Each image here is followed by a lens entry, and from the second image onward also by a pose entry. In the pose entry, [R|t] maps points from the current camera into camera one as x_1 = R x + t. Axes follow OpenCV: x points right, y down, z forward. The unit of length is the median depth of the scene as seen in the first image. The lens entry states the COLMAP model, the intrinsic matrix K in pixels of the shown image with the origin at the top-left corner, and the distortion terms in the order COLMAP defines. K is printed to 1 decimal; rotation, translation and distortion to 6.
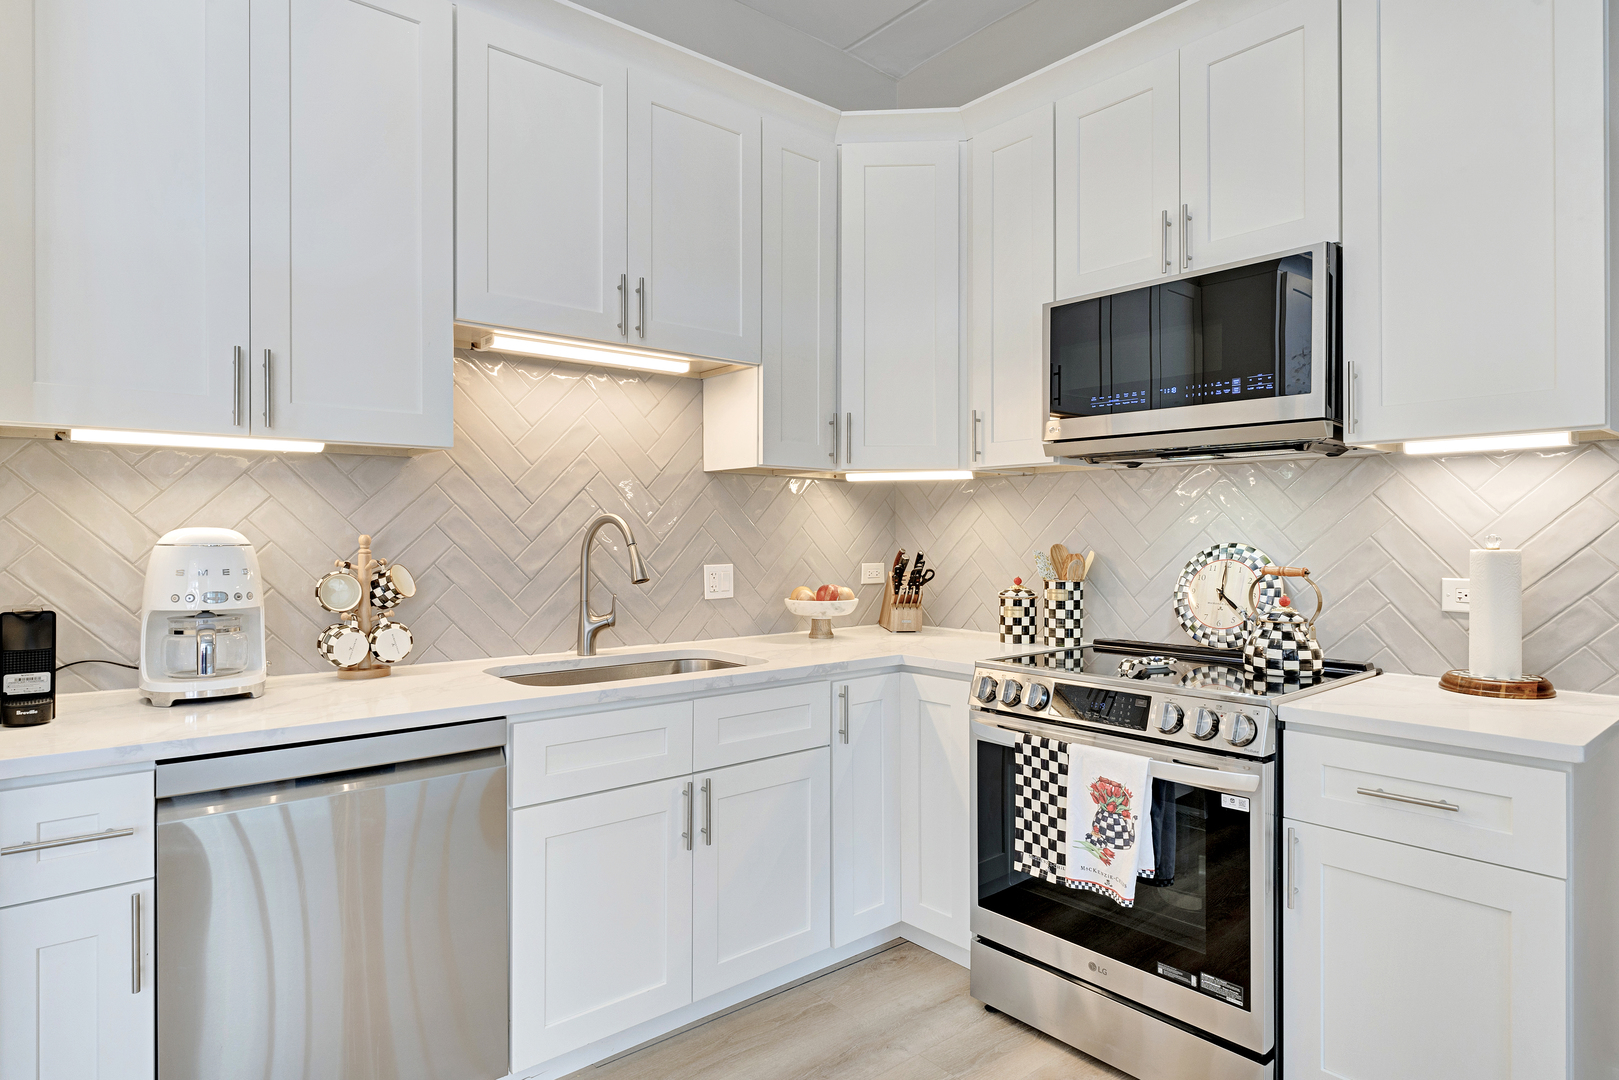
lens RADIAL K [[908.5, 0, 800.9], [0, 908.5, 535.5], [0, 0, 1]] dist [-0.002685, -0.003164]
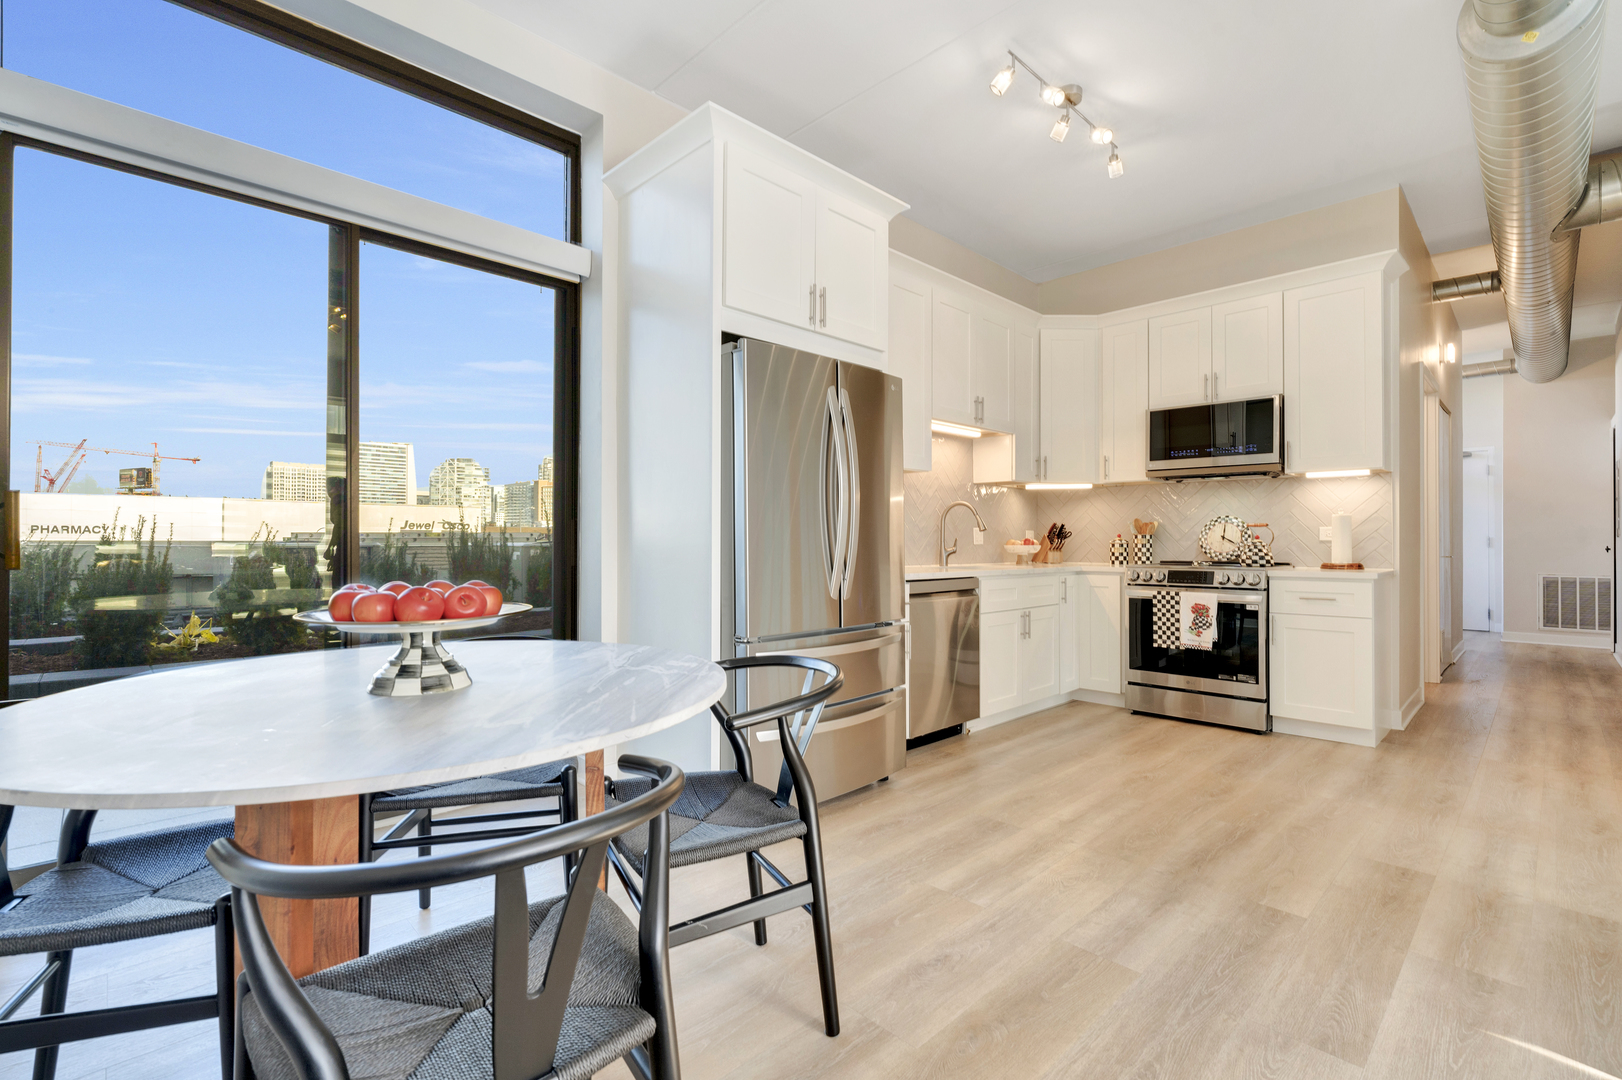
lens RADIAL K [[733.1, 0, 814.1], [0, 733.1, 539.0], [0, 0, 1]] dist [-0.003485, 0.000191]
pose [[0.996809, 0.002040, 0.079793, -0.840184], [-0.001707, 0.999989, -0.004253, 0.090351], [-0.079800, 0.004104, 0.996802, -0.897154]]
